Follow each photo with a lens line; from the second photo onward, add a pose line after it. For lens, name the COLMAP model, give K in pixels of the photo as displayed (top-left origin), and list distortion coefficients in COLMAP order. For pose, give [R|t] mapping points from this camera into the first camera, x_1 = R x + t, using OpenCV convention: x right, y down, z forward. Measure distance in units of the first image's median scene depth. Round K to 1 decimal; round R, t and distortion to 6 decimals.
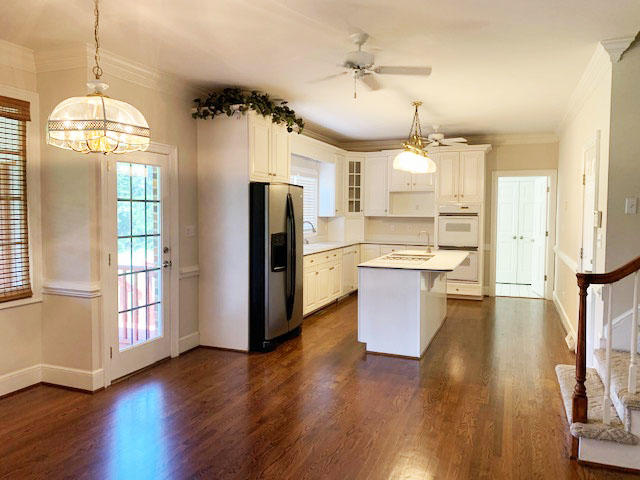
lens RADIAL K [[493.1, 0, 319.3], [0, 493.1, 236.8], [0, 0, 1]] dist [0.089844, -0.164970]
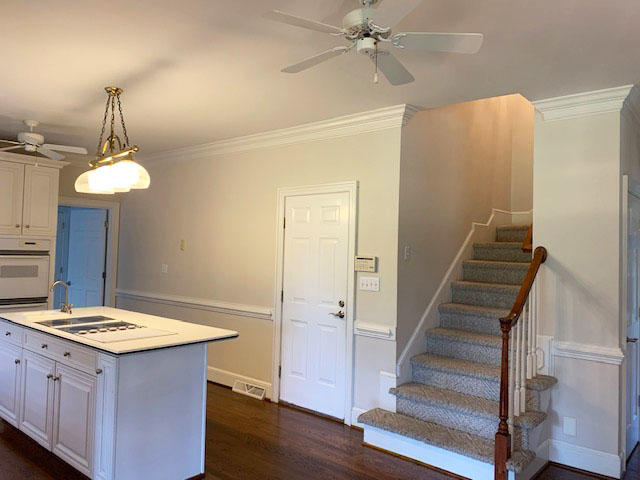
lens RADIAL K [[493.1, 0, 319.3], [0, 493.1, 236.8], [0, 0, 1]] dist [0.089844, -0.164970]
pose [[0.332209, 0.029721, 0.942738, -0.377692], [0.031030, 0.998618, -0.042418, -0.039104], [-0.942695, 0.043344, 0.330827, 0.599843]]
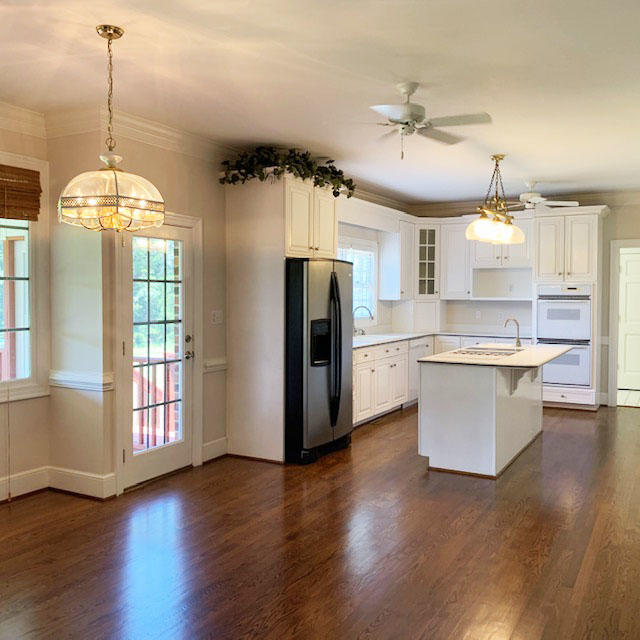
lens RADIAL K [[658.1, 0, 319.2], [0, 658.1, 316.4], [0, 0, 1]] dist [0.200567, -0.623928]
pose [[0.992754, 0.002376, -0.120141, 0.049300], [-0.004623, 0.999820, -0.018425, 0.007773], [0.120076, 0.018847, 0.992586, -0.099367]]
